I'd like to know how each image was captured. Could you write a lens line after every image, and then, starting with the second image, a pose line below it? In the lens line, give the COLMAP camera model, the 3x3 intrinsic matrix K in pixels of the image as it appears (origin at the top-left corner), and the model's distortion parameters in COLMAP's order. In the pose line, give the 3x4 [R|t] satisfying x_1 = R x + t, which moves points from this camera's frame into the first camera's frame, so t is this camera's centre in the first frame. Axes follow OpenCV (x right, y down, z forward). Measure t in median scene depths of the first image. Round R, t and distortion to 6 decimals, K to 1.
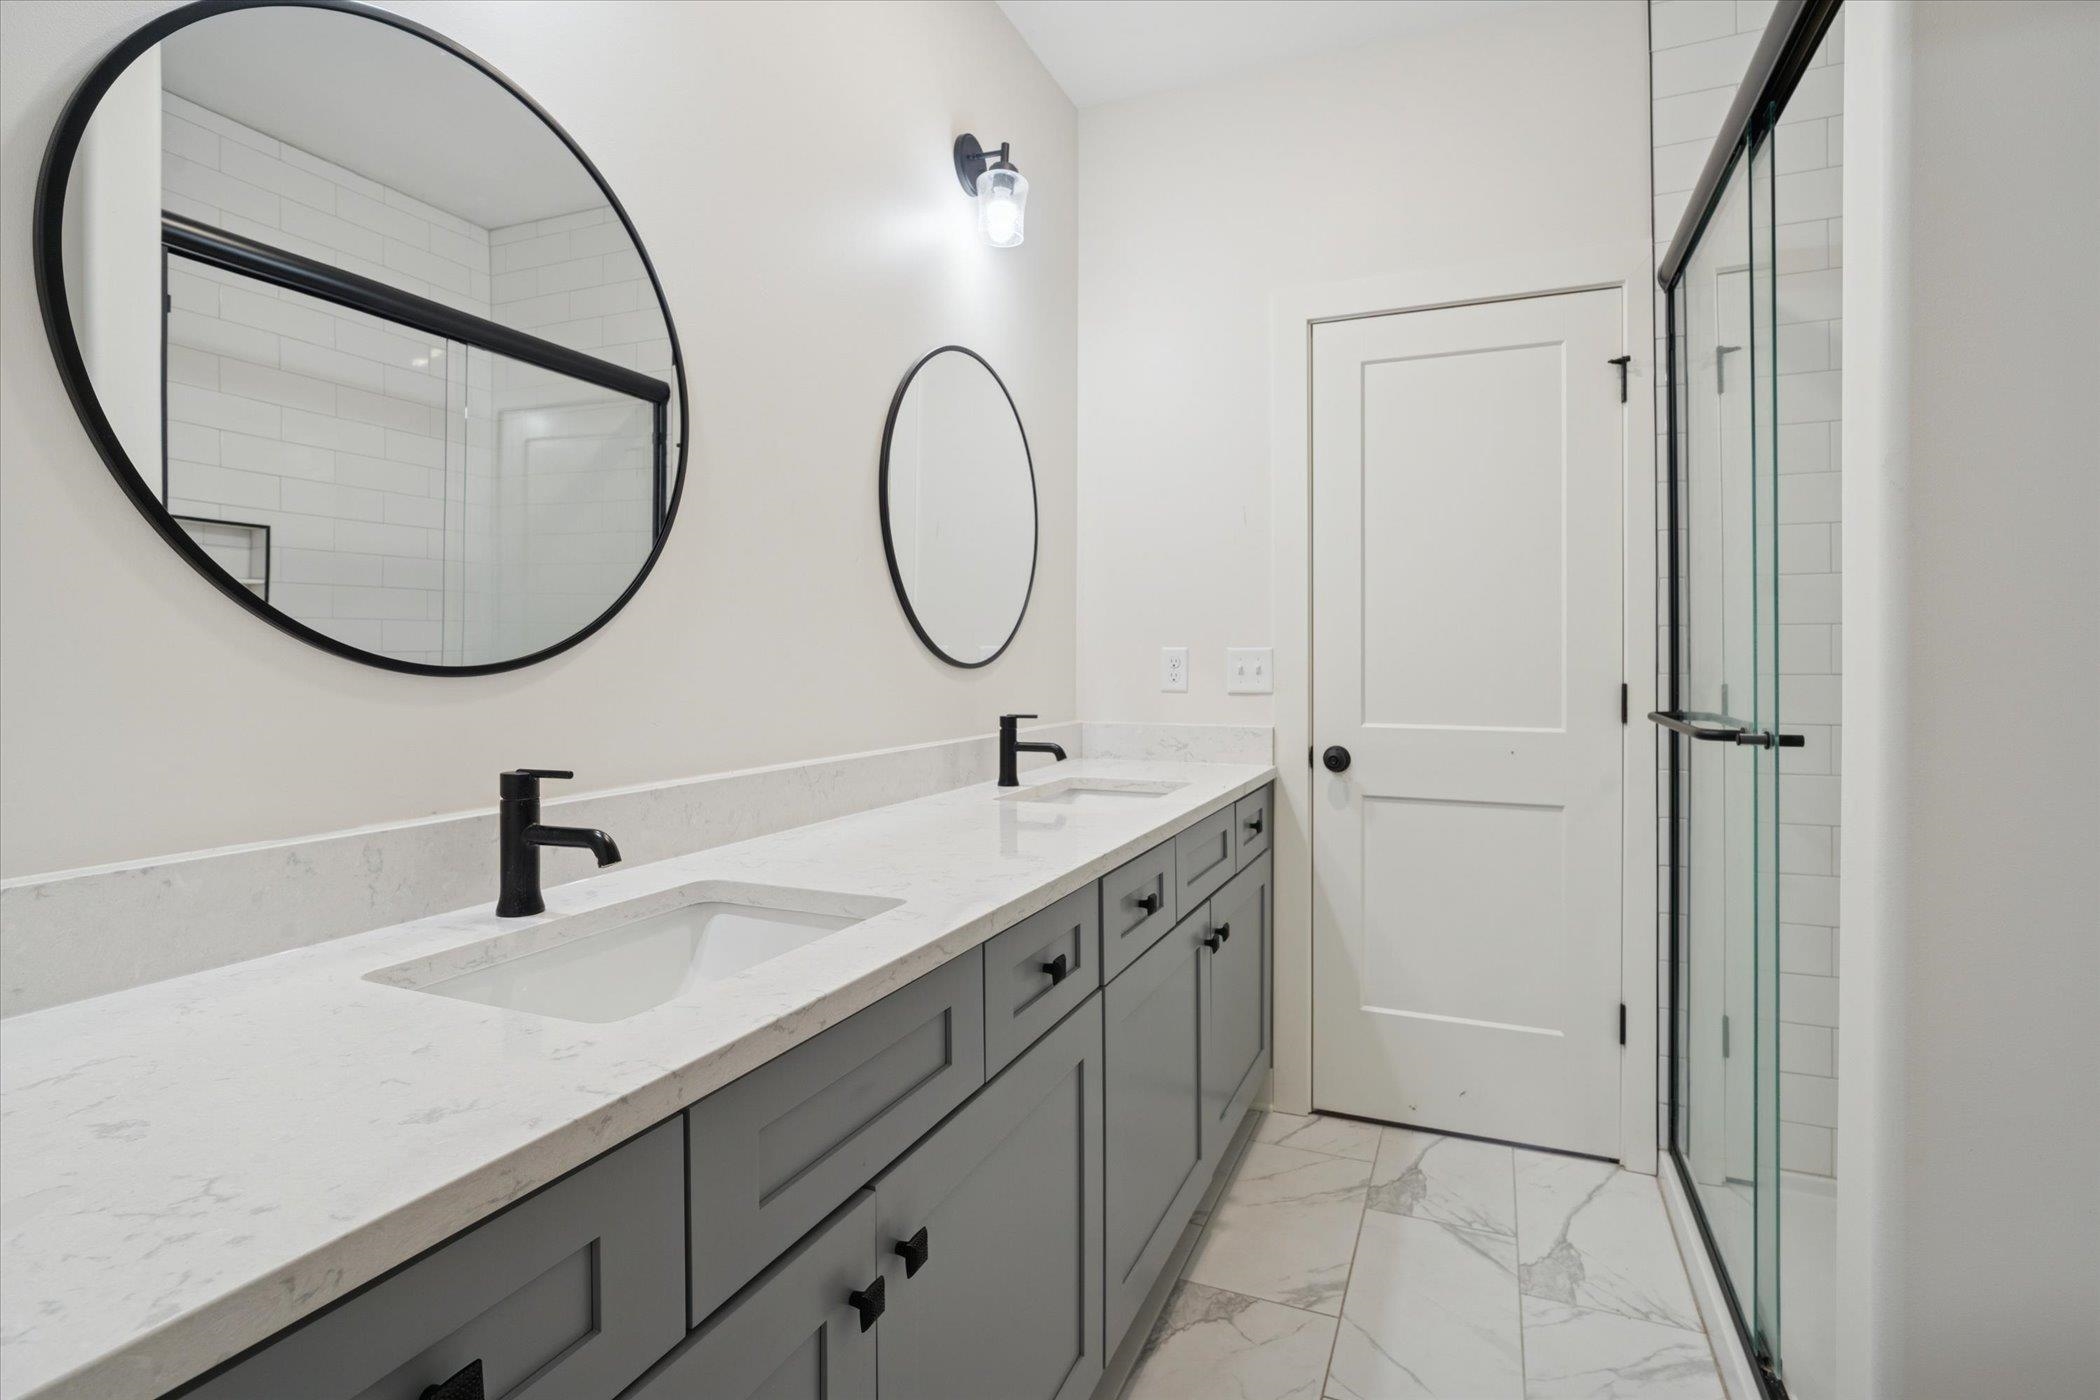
lens RADIAL K [[1010.7, 0, 1067.3], [0, 1010.7, 650.4], [0, 0, 1]] dist [-0.025933, 0.012585]
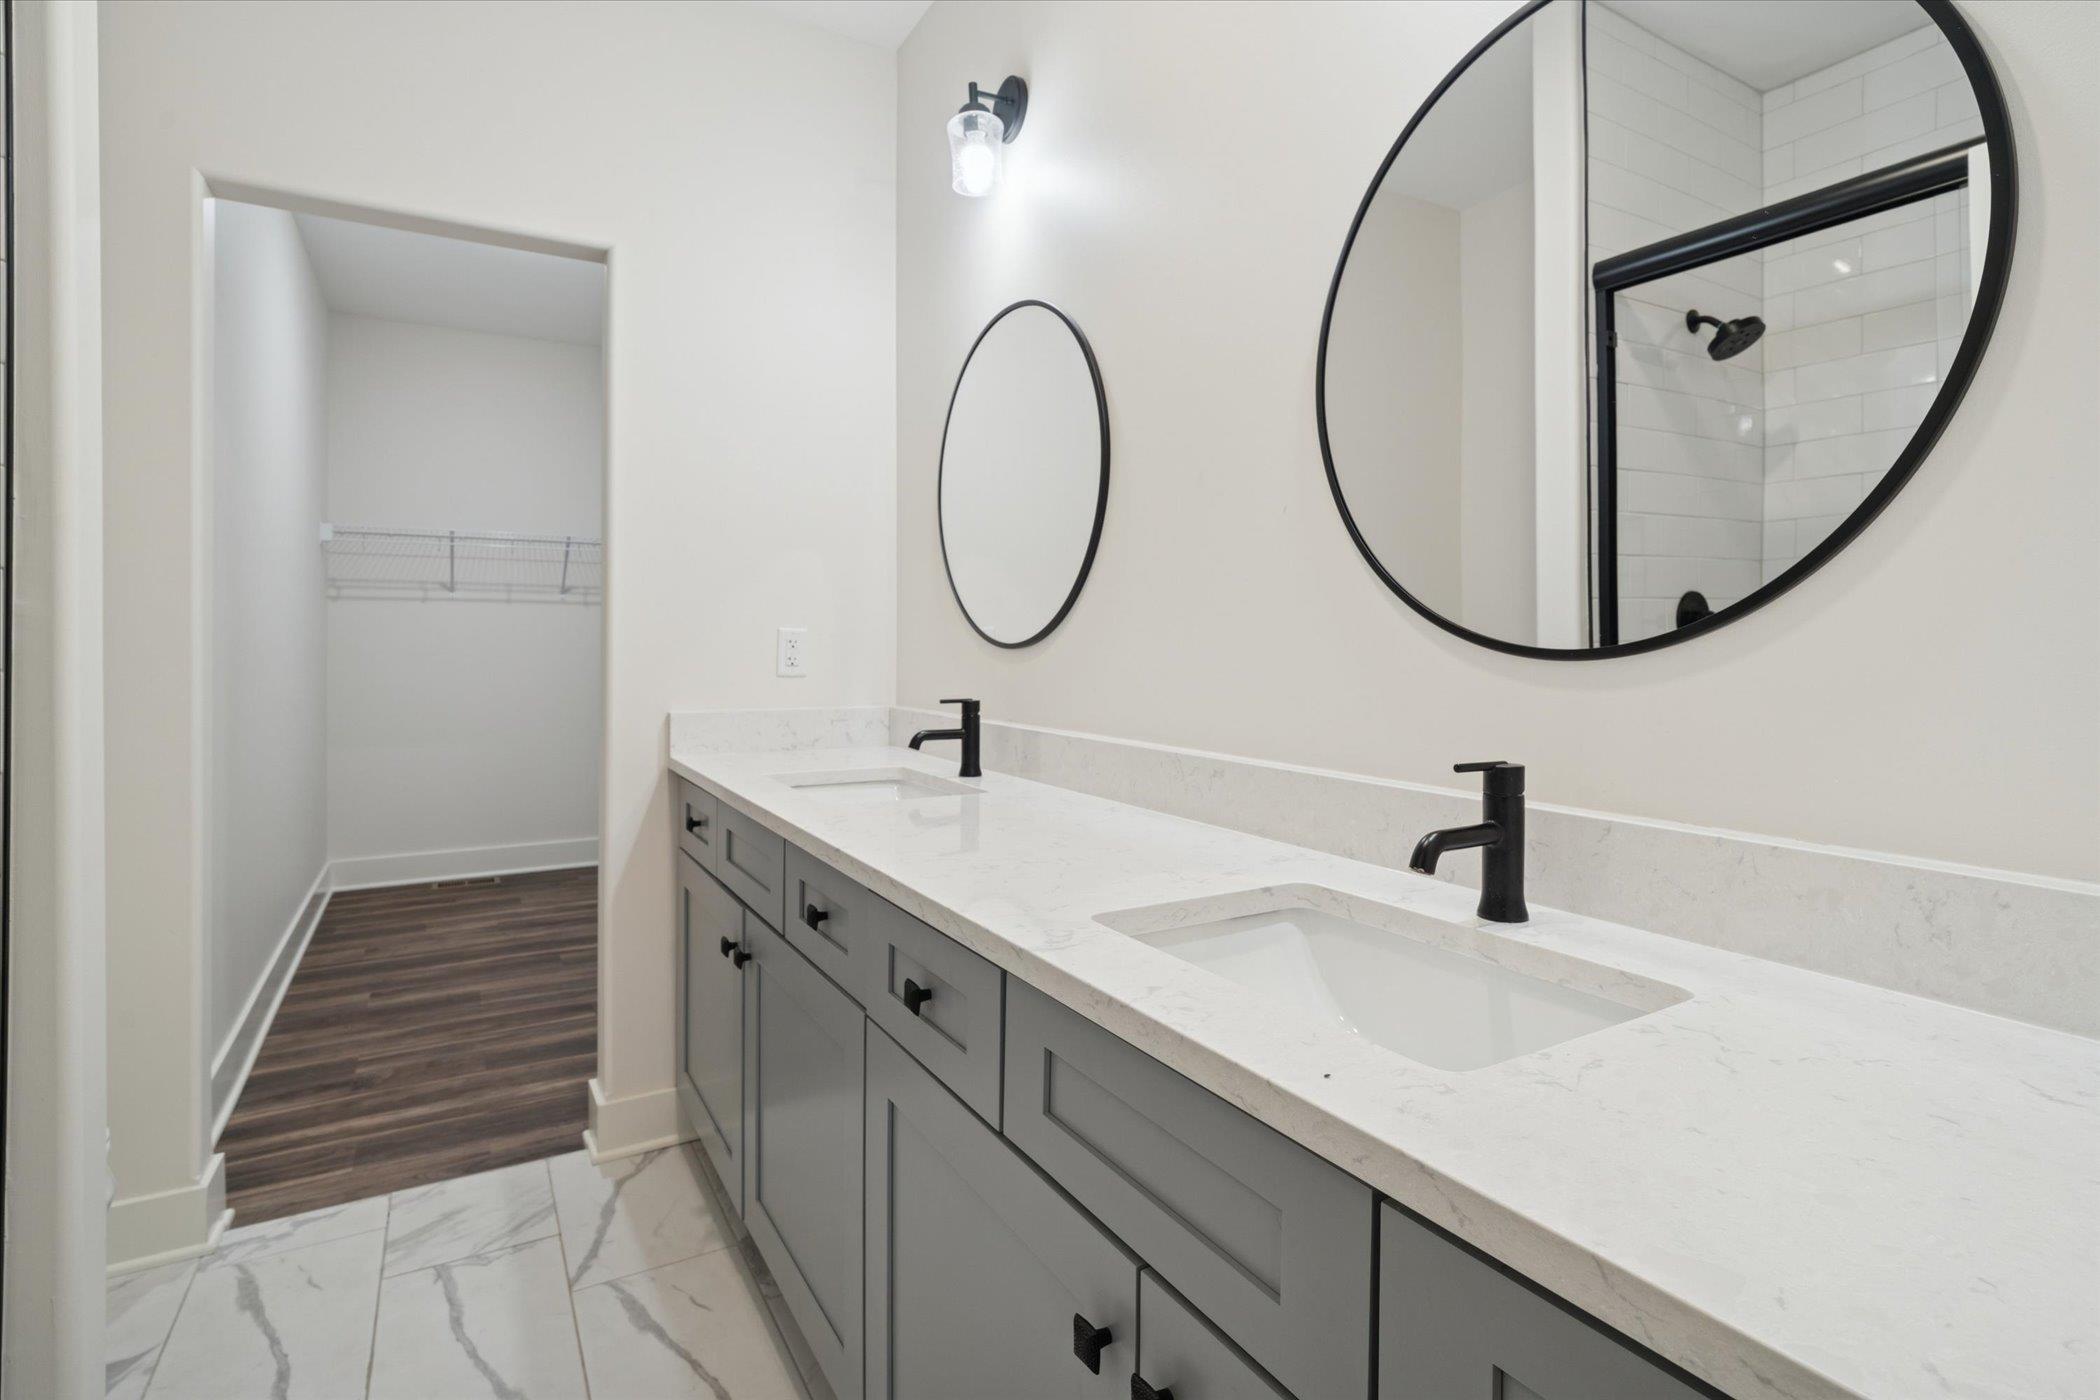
lens RADIAL K [[1010.7, 0, 1067.3], [0, 1010.7, 650.4], [0, 0, 1]] dist [-0.025933, 0.012585]
pose [[-0.595042, 0.000577, -0.803694, 0.552633], [0.002045, 0.999998, -0.000797, 0.016288], [0.803692, -0.002118, -0.595042, 1.423753]]
